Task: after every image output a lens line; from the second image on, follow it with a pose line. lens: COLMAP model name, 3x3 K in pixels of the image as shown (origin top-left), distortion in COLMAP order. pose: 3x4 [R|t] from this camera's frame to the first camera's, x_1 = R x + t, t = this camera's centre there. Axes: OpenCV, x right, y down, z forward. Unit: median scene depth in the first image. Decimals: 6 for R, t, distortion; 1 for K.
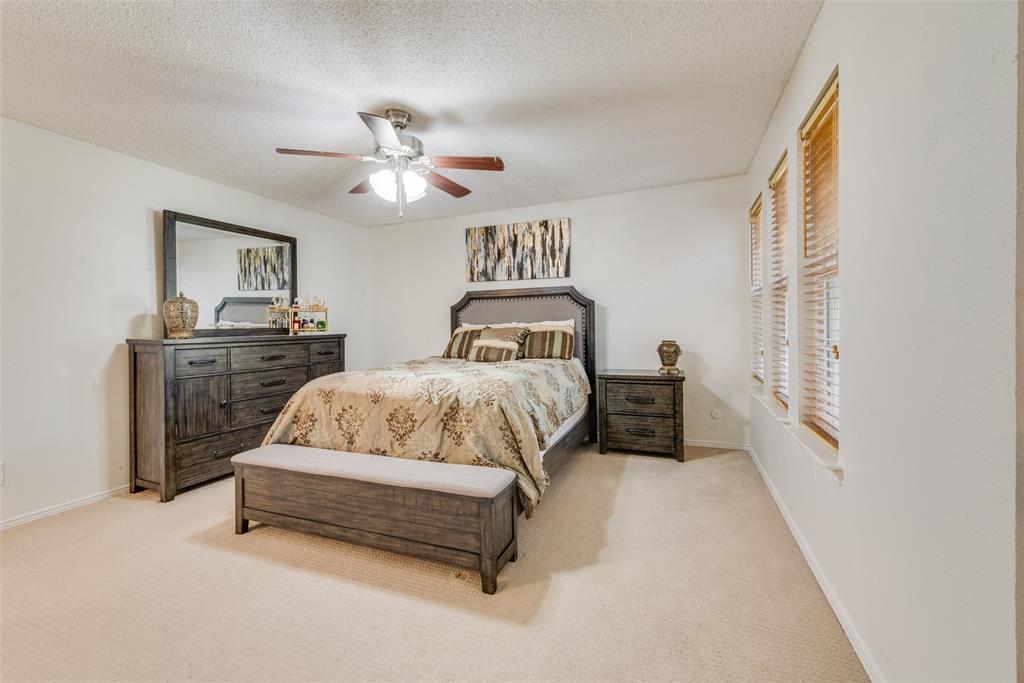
lens RADIAL K [[422.3, 0, 512.0], [0, 422.3, 327.2], [0, 0, 1]] dist [0.012229, -0.000703]
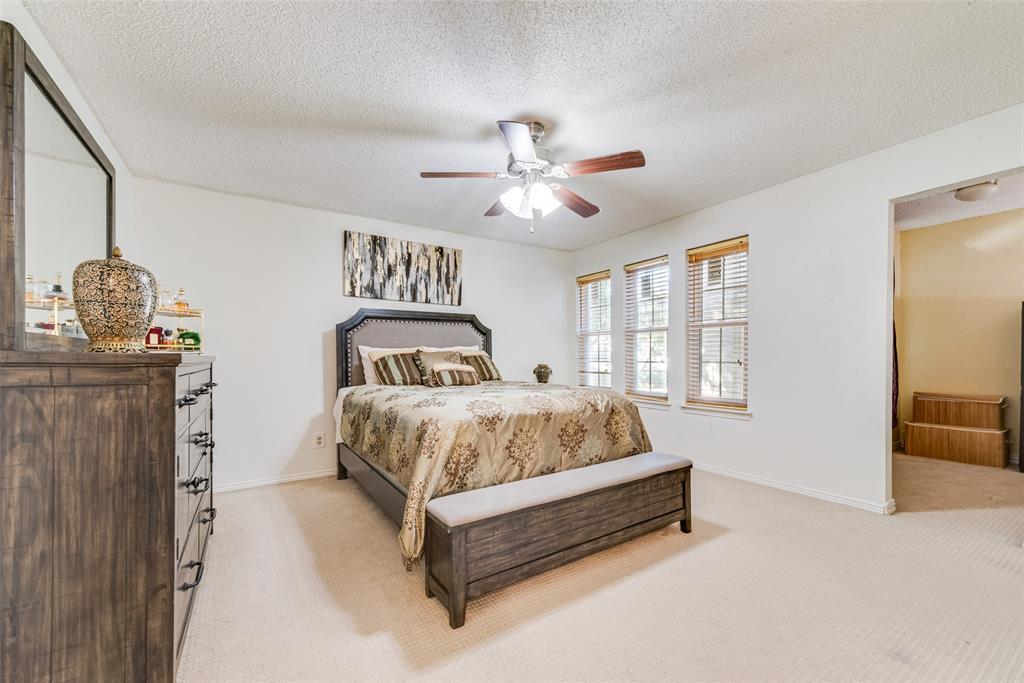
lens RADIAL K [[422.3, 0, 514.5], [0, 422.3, 360.7], [0, 0, 1]] dist [0.012229, -0.000703]
pose [[0.549573, 0.008048, 0.835407, -0.661279], [-0.002115, 0.999964, -0.008242, 0.027134], [-0.835443, 0.002762, 0.549571, 0.296950]]
